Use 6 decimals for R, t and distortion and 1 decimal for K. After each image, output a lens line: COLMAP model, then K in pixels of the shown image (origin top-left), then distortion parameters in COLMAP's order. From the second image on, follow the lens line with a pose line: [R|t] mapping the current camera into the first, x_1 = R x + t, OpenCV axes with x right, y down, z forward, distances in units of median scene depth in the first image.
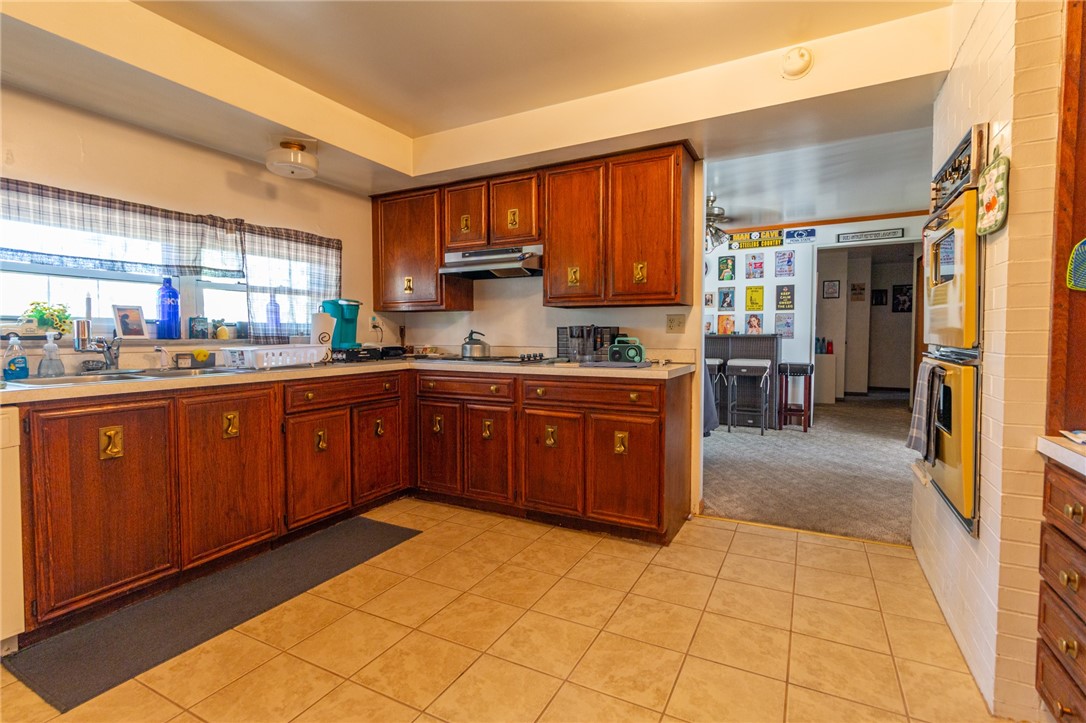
lens RADIAL K [[499.5, 0, 552.0], [0, 499.5, 355.9], [0, 0, 1]] dist [0.003774, 0.001617]
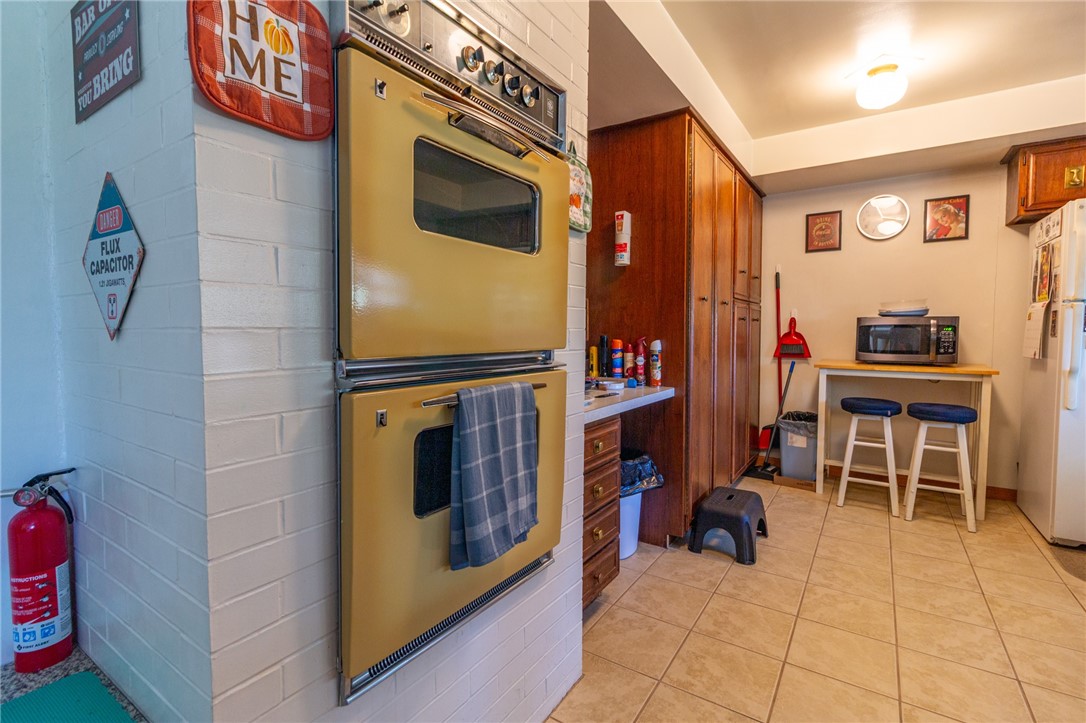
lens RADIAL K [[499.5, 0, 544.5], [0, 499.5, 357.9], [0, 0, 1]] dist [0.003774, 0.001617]
pose [[-0.995368, -0.002253, 0.096109, 0.566055], [0.007322, 0.995045, 0.099155, -0.062886], [-0.095856, 0.099400, -0.990420, 1.345599]]
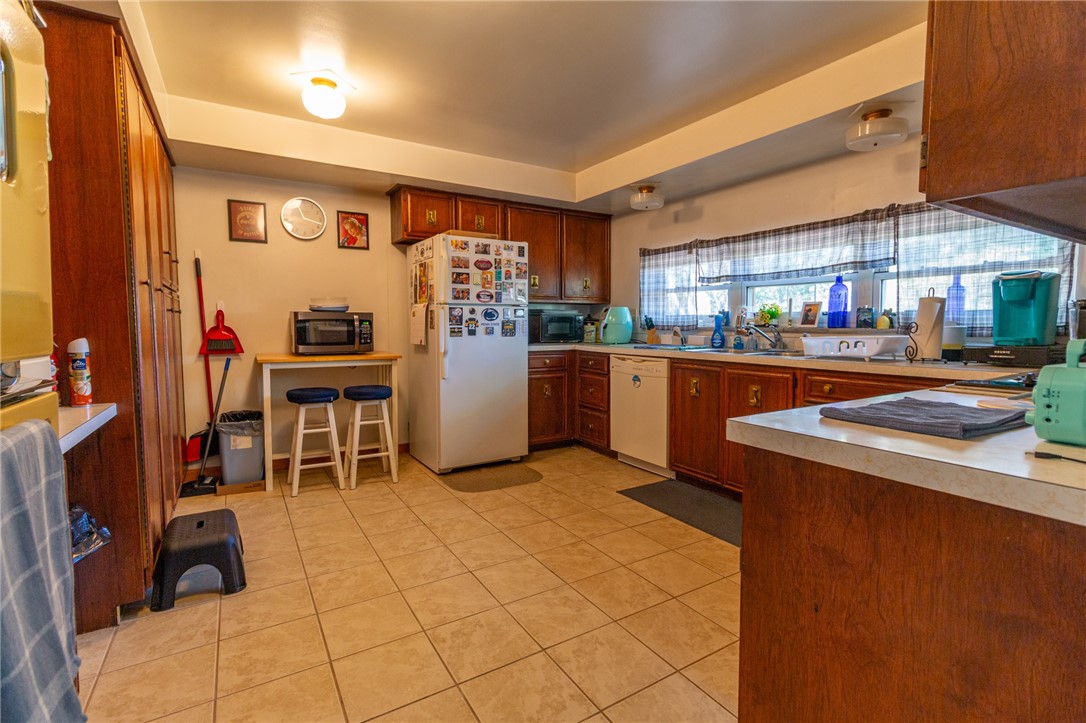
lens RADIAL K [[499.5, 0, 545.5], [0, 499.5, 357.1], [0, 0, 1]] dist [0.003774, 0.001617]
pose [[-0.510252, 0.059704, -0.857950, 0.727423], [-0.036399, 0.995194, 0.090903, -0.057130], [0.859254, 0.077612, -0.505627, 1.219982]]
